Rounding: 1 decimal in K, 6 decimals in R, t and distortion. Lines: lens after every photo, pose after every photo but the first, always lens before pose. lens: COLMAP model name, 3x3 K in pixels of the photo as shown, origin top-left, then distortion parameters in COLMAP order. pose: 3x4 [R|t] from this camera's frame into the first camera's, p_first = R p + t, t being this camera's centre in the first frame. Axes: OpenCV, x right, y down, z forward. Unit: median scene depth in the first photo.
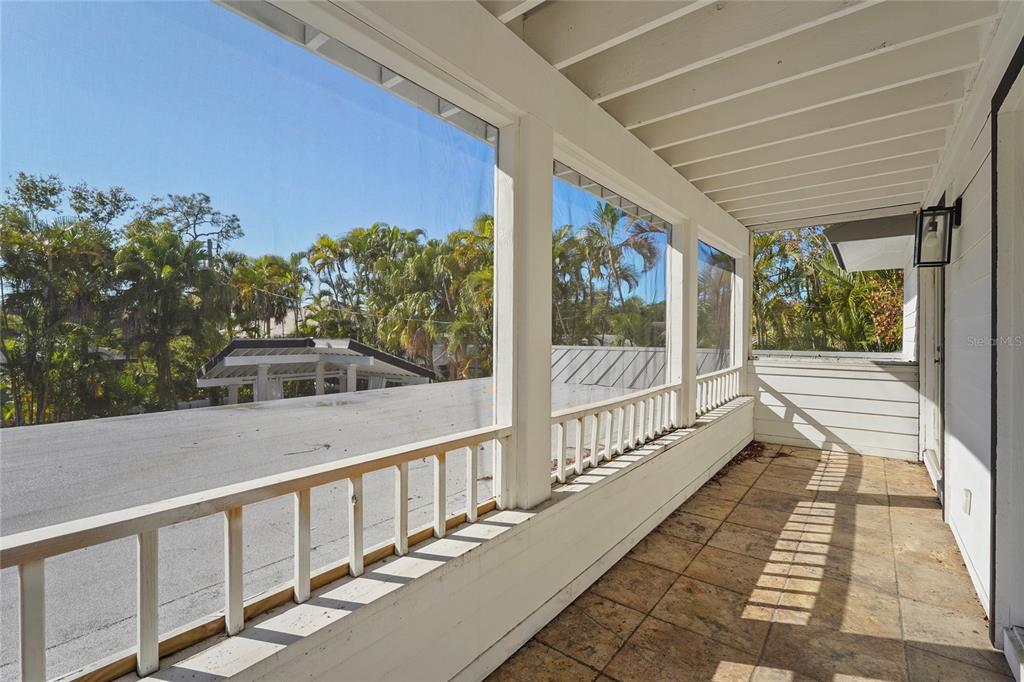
lens RADIAL K [[456.1, 0, 515.5], [0, 456.1, 336.3], [0, 0, 1]] dist [0.000534, -0.000618]
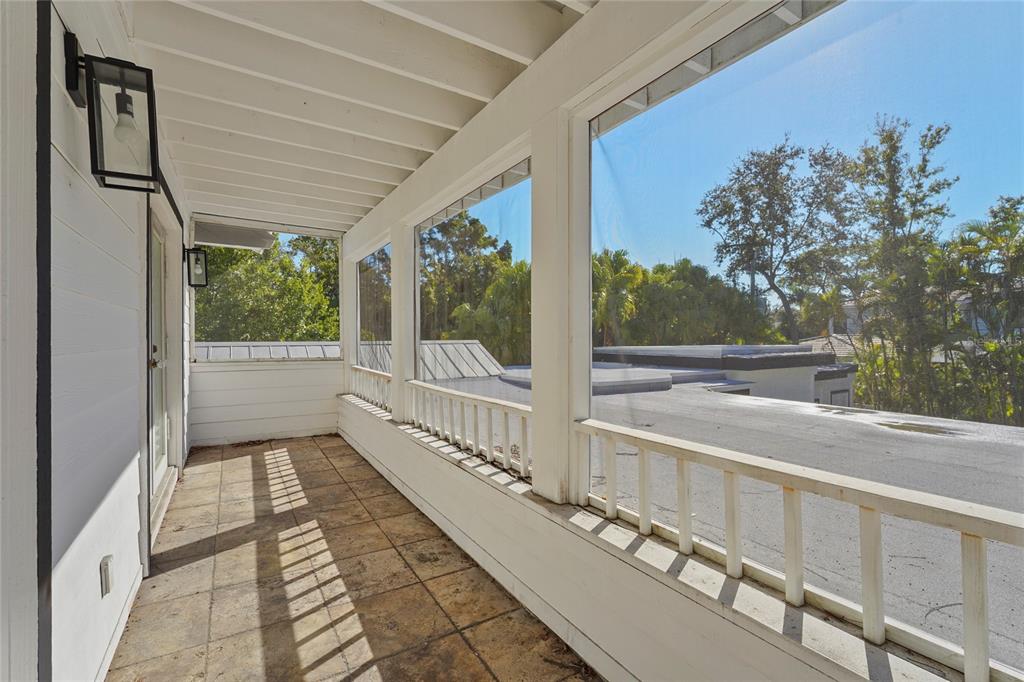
lens RADIAL K [[456.1, 0, 515.5], [0, 456.1, 336.3], [0, 0, 1]] dist [0.000534, -0.000618]
pose [[-0.347463, -0.003616, -0.937687, 1.376705], [-0.001473, 0.999993, -0.003310, 0.009899], [0.937692, 0.000231, -0.347466, 1.752853]]
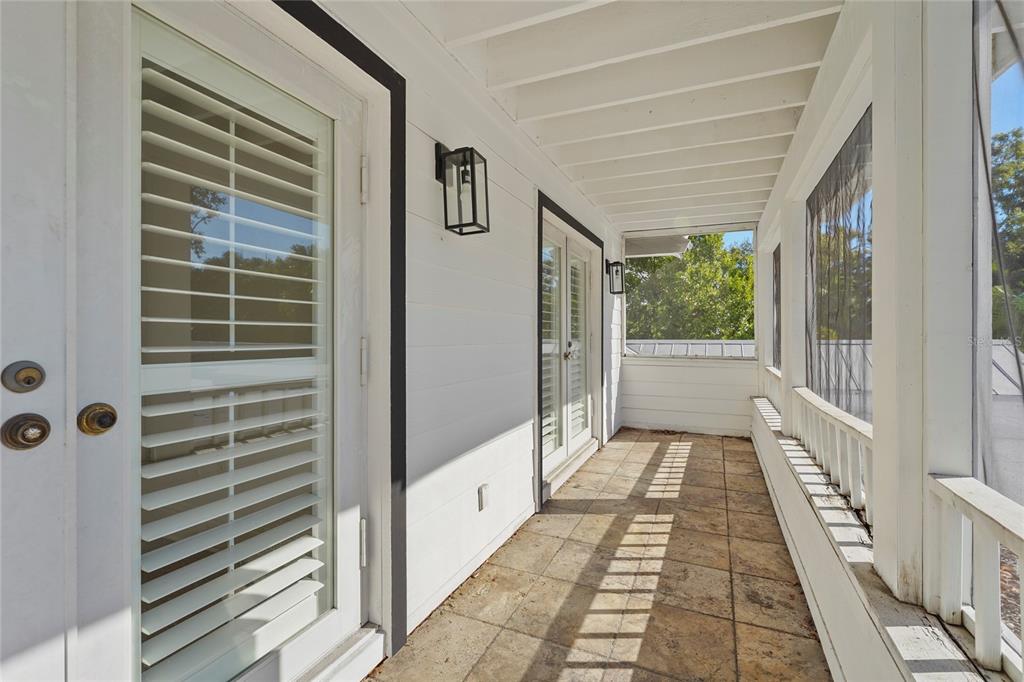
lens RADIAL K [[456.1, 0, 515.5], [0, 456.1, 336.3], [0, 0, 1]] dist [0.000534, -0.000618]
pose [[-0.969859, -0.000571, -0.243666, 1.133962], [-0.000873, 0.999999, 0.001132, 0.010909], [0.243666, 0.001311, -0.969858, 1.927987]]
